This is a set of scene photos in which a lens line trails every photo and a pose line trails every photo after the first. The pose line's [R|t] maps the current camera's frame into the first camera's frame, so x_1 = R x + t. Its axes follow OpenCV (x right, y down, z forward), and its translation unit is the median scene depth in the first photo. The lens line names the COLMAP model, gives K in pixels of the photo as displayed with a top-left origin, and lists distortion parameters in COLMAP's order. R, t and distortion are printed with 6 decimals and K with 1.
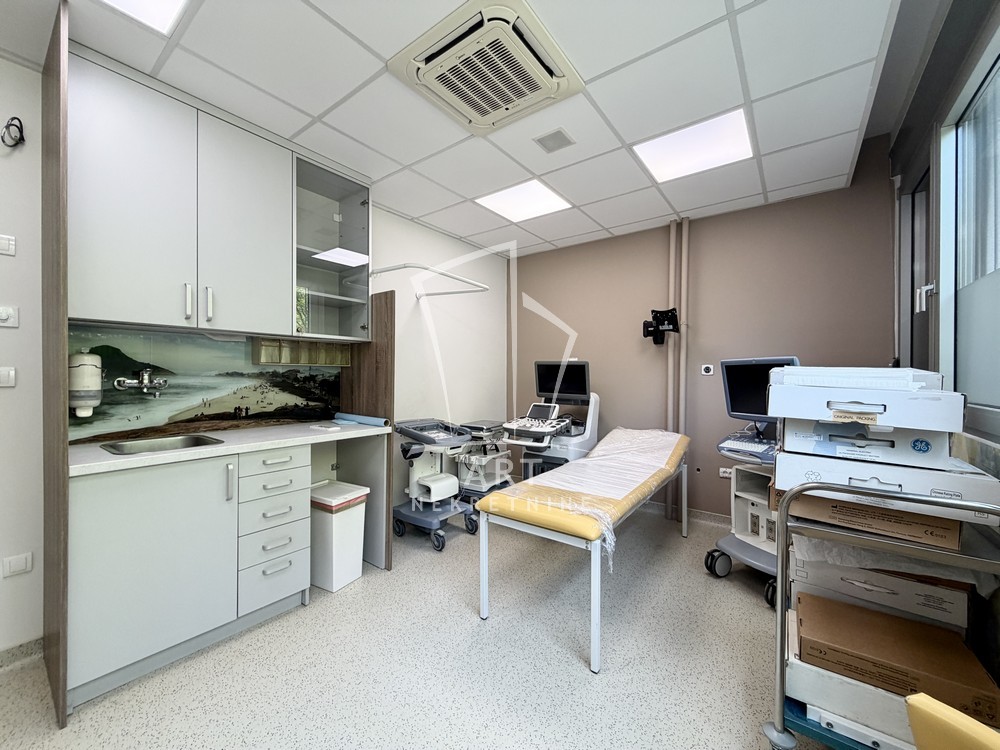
lens RADIAL K [[397.2, 0, 496.2], [0, 397.2, 375.7], [0, 0, 1]] dist [0.002935, 0.000263]
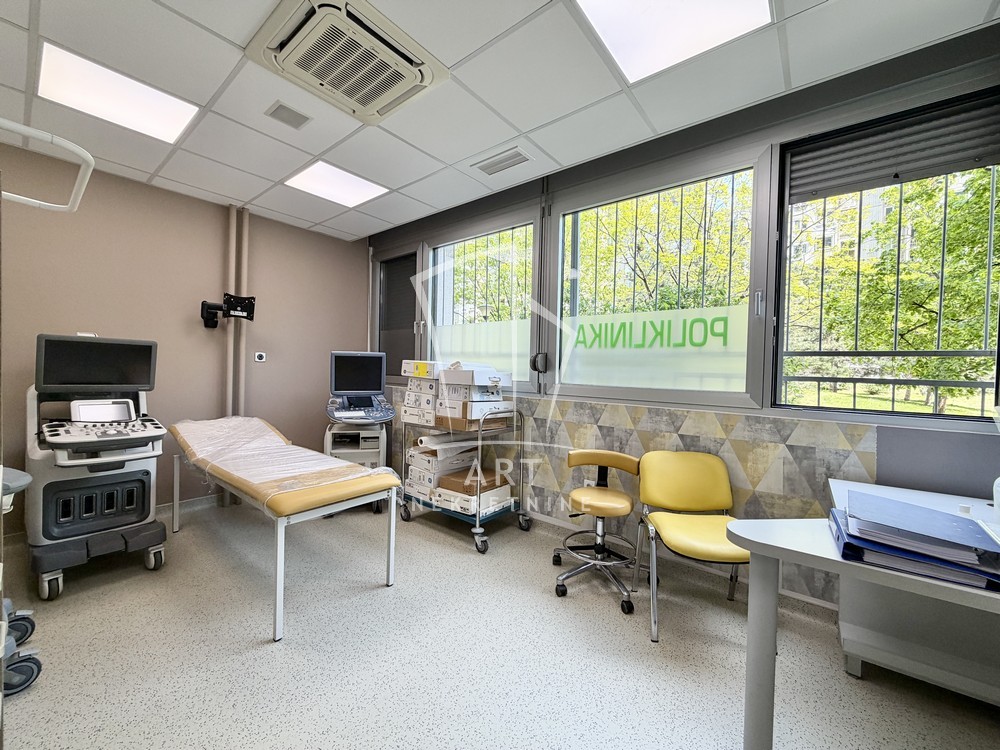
lens RADIAL K [[397.2, 0, 496.2], [0, 397.2, 375.7], [0, 0, 1]] dist [0.002935, 0.000263]
pose [[0.034038, -0.019382, 0.999233, -0.557960], [-0.018330, 0.999632, 0.020014, 0.002842], [-0.999252, -0.018997, 0.033670, 0.319973]]
